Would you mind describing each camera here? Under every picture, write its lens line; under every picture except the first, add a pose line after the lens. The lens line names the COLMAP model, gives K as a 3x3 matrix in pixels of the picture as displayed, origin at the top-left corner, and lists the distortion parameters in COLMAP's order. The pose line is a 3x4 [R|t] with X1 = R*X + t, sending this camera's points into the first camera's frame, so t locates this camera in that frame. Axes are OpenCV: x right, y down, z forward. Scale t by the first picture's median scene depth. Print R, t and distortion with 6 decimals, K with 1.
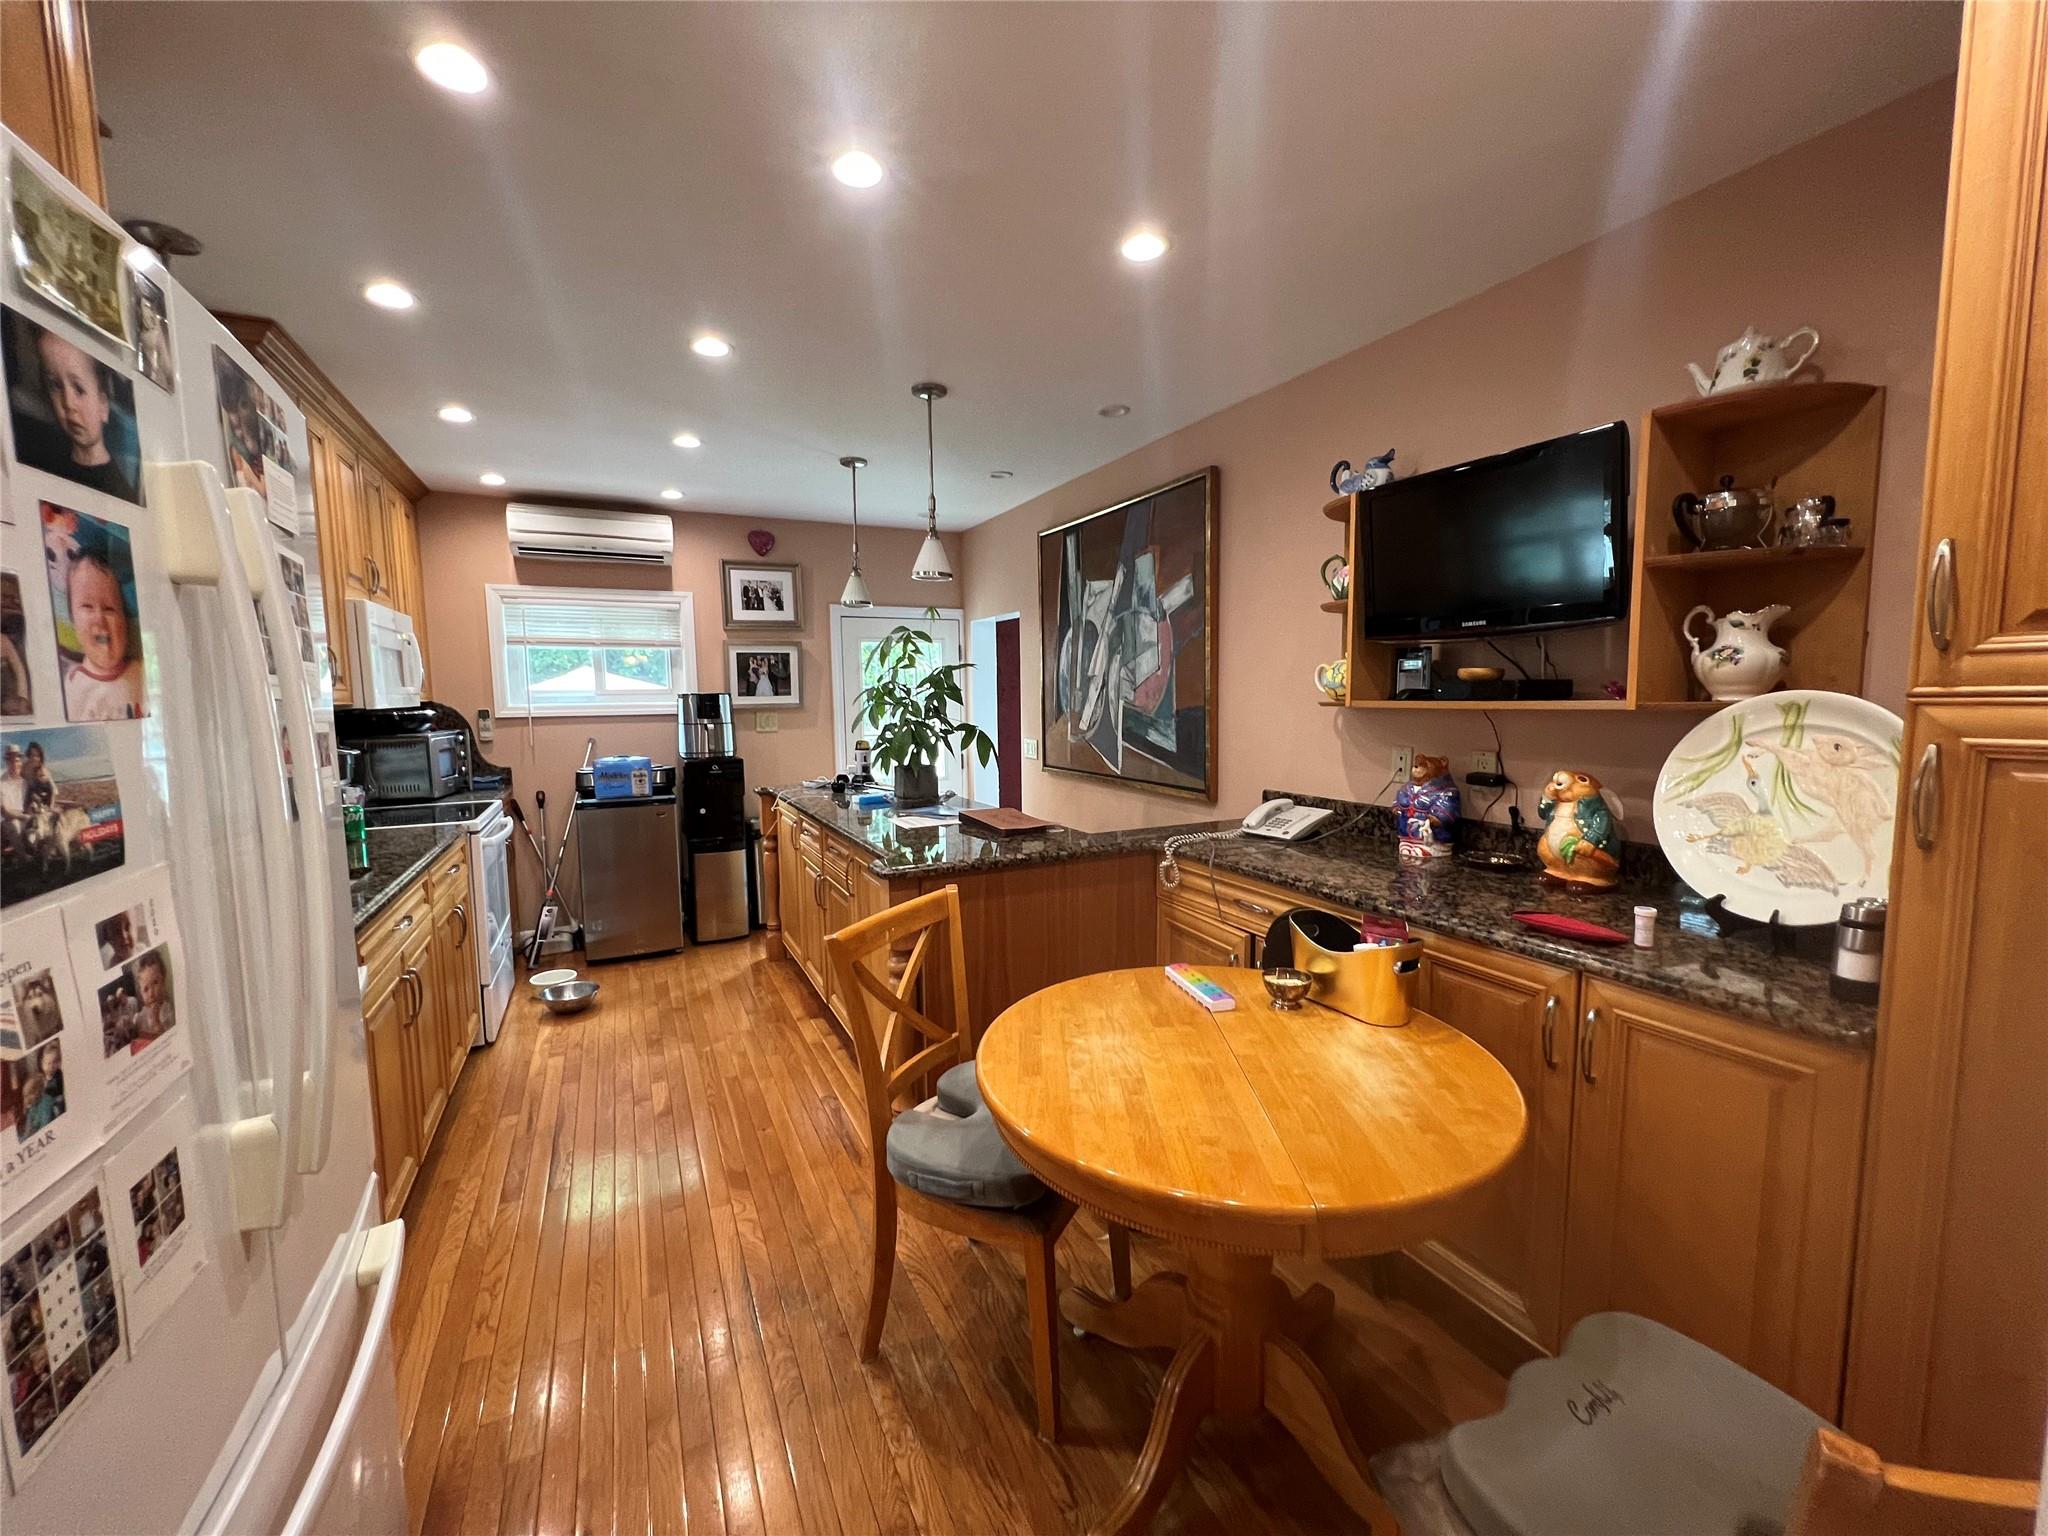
lens RADIAL K [[813.5, 0, 1024.0], [0, 813.5, 768.0], [0, 0, 1]] dist [-0.000813, -0.000235]
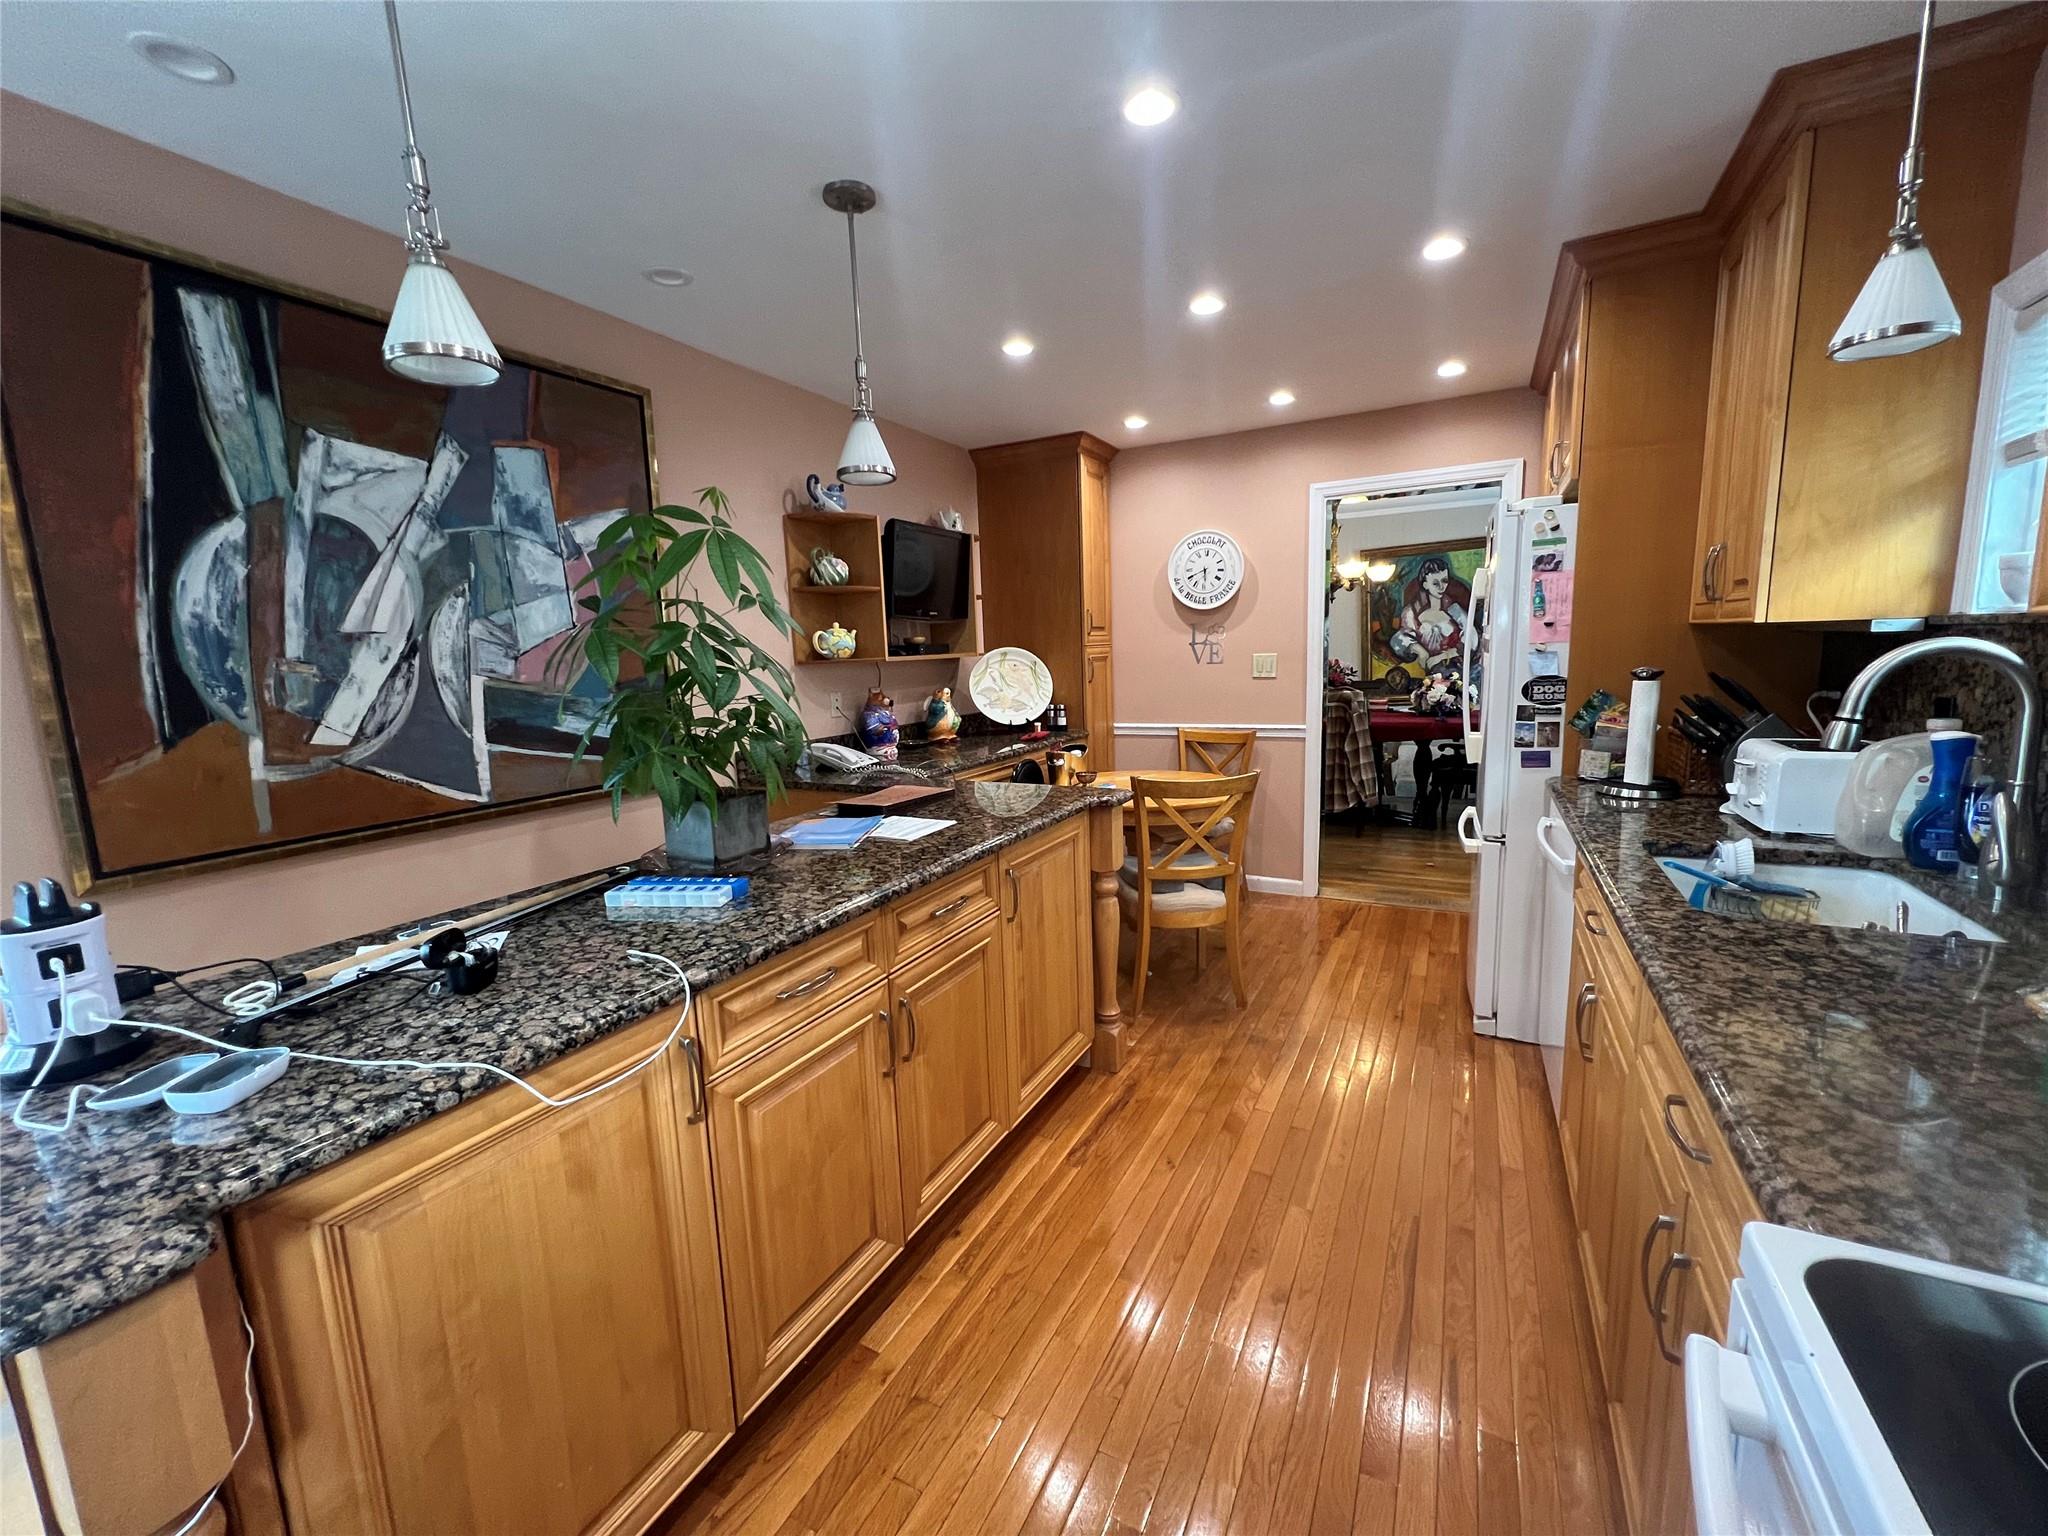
lens RADIAL K [[813.5, 0, 1024.0], [0, 813.5, 768.0], [0, 0, 1]] dist [-0.000813, -0.000235]
pose [[-0.573180, -0.088015, 0.814689, -0.592599], [0.117136, 0.975204, 0.187768, -0.082140], [-0.811014, 0.203054, -0.548657, 1.010077]]
